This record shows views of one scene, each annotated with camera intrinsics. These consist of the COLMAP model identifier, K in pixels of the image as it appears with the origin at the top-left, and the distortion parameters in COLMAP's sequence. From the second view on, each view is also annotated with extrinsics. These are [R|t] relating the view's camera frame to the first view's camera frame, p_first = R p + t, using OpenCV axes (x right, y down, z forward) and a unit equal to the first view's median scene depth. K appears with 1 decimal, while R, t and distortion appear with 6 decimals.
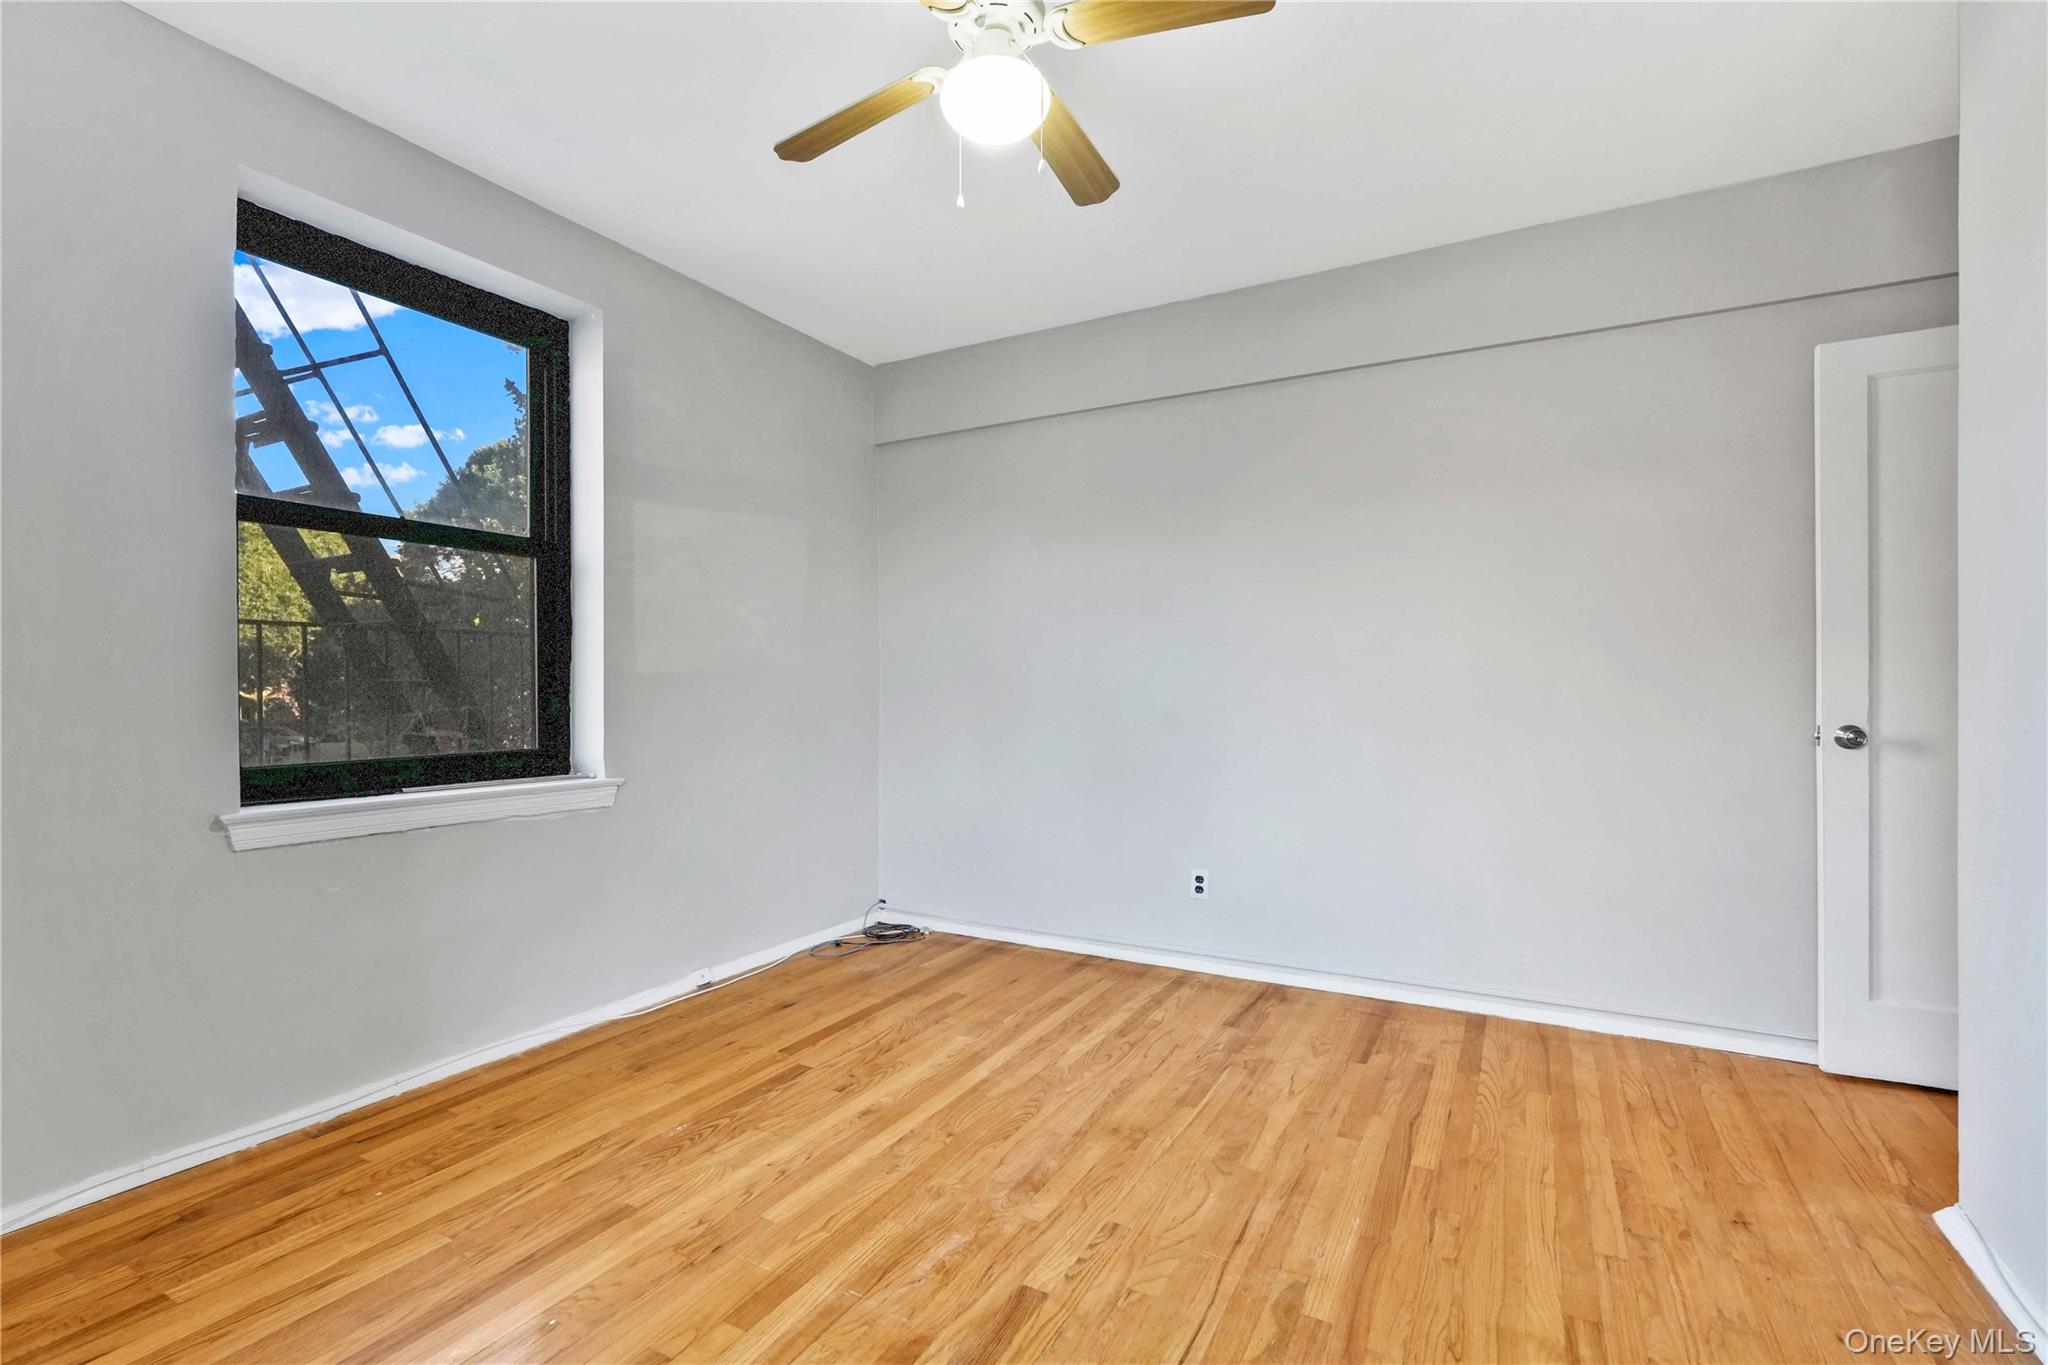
lens RADIAL K [[912.3, 0, 1023.9], [0, 912.3, 654.9], [0, 0, 1]] dist [-0.015538, 0.008480]
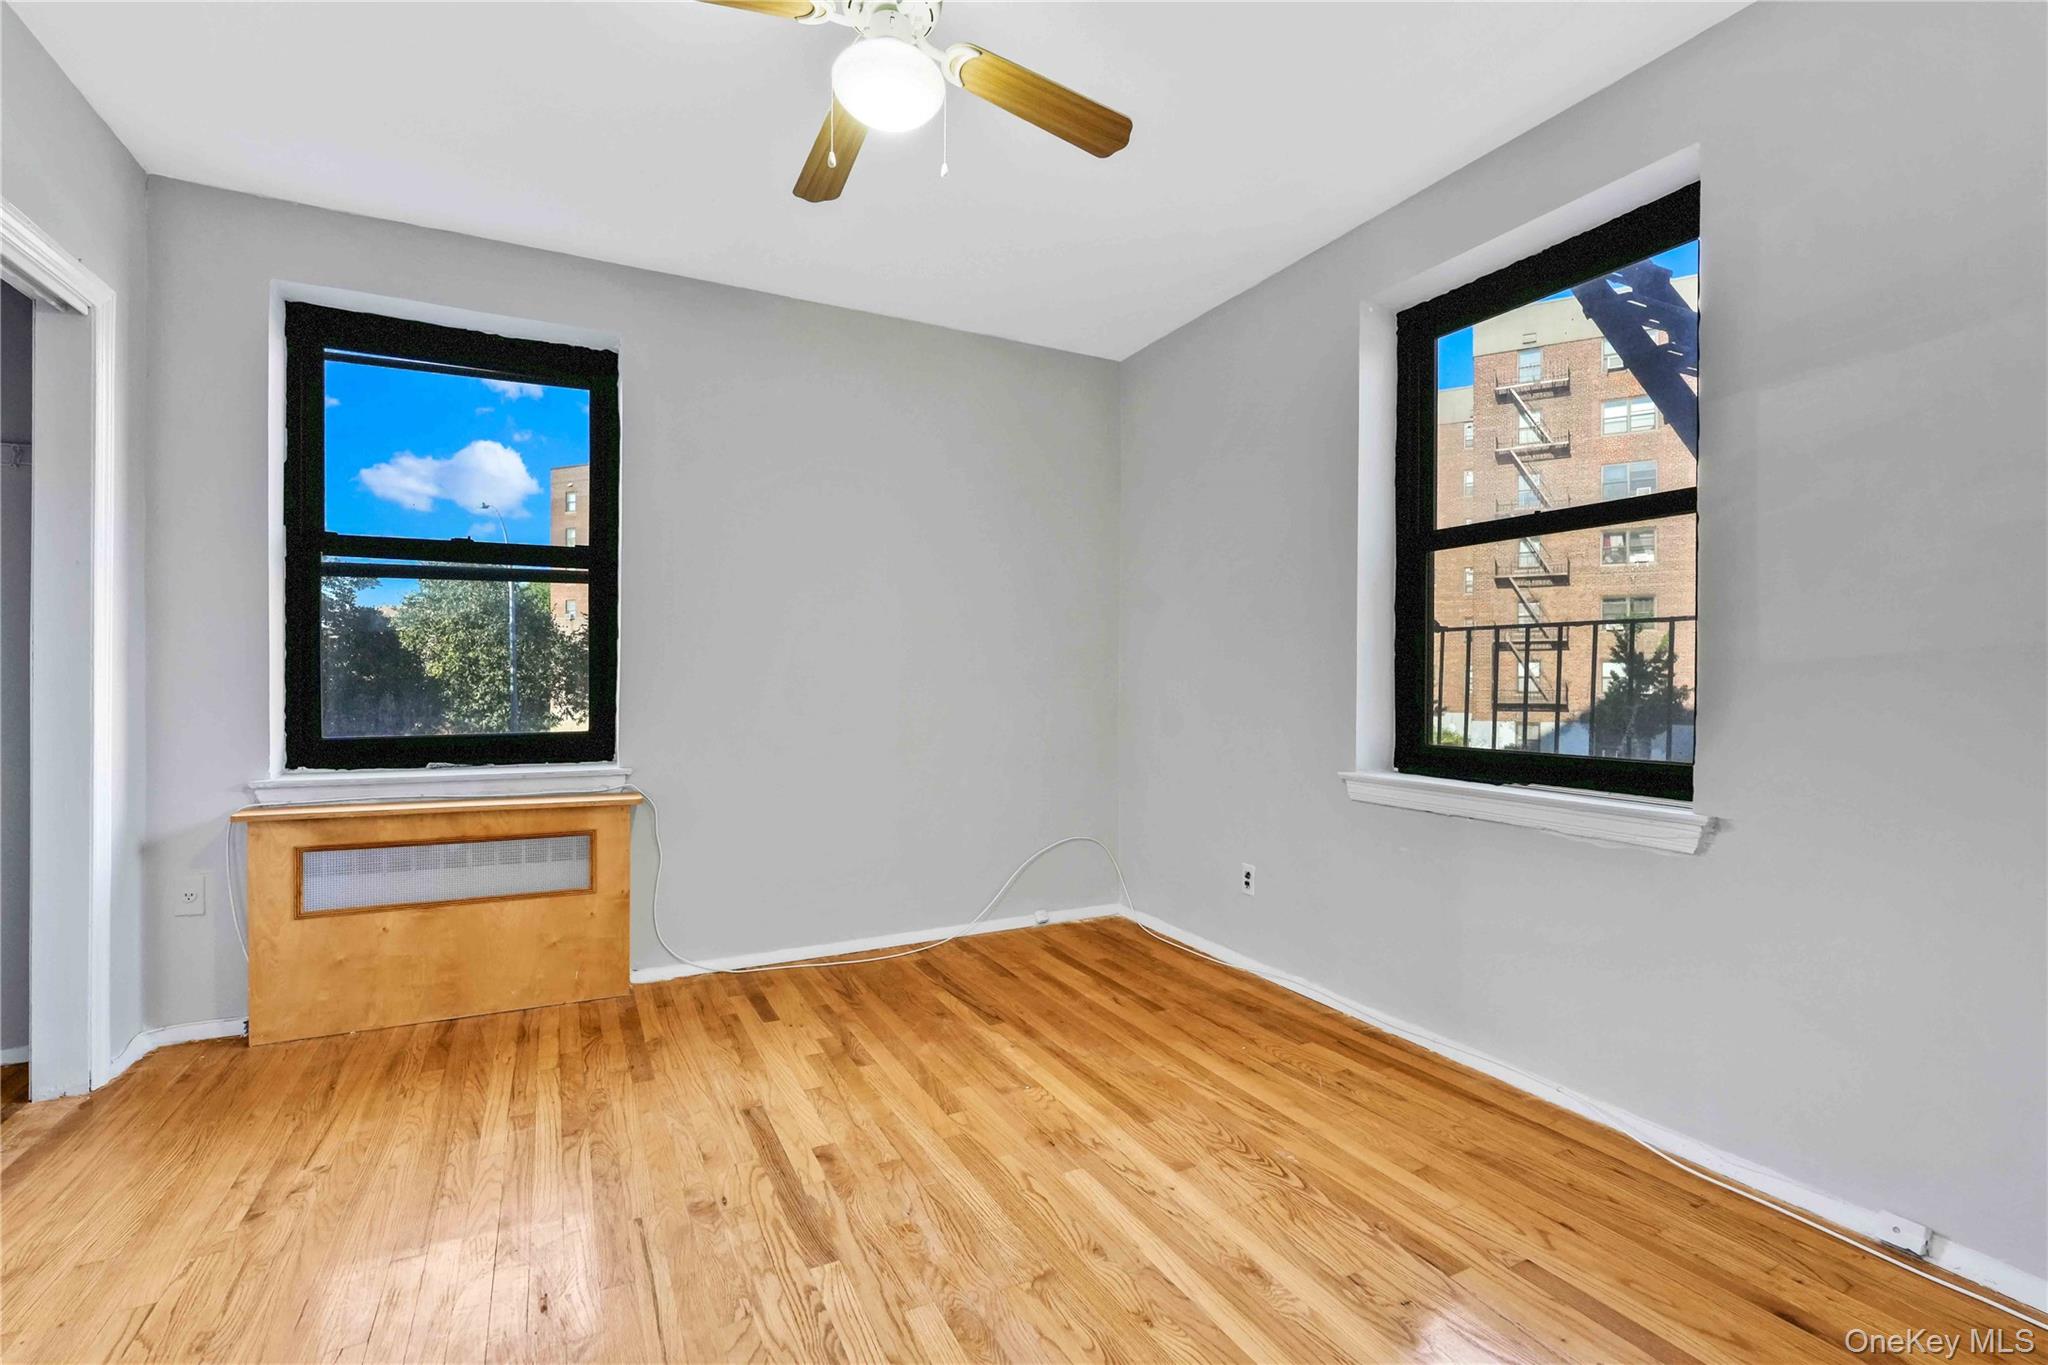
lens RADIAL K [[912.3, 0, 1023.9], [0, 912.3, 654.9], [0, 0, 1]] dist [-0.015538, 0.008480]
pose [[-0.556831, -0.026176, -0.830214, 0.588361], [0.026932, 0.998409, -0.049542, 0.049719], [0.830189, -0.049946, -0.555240, 1.389522]]
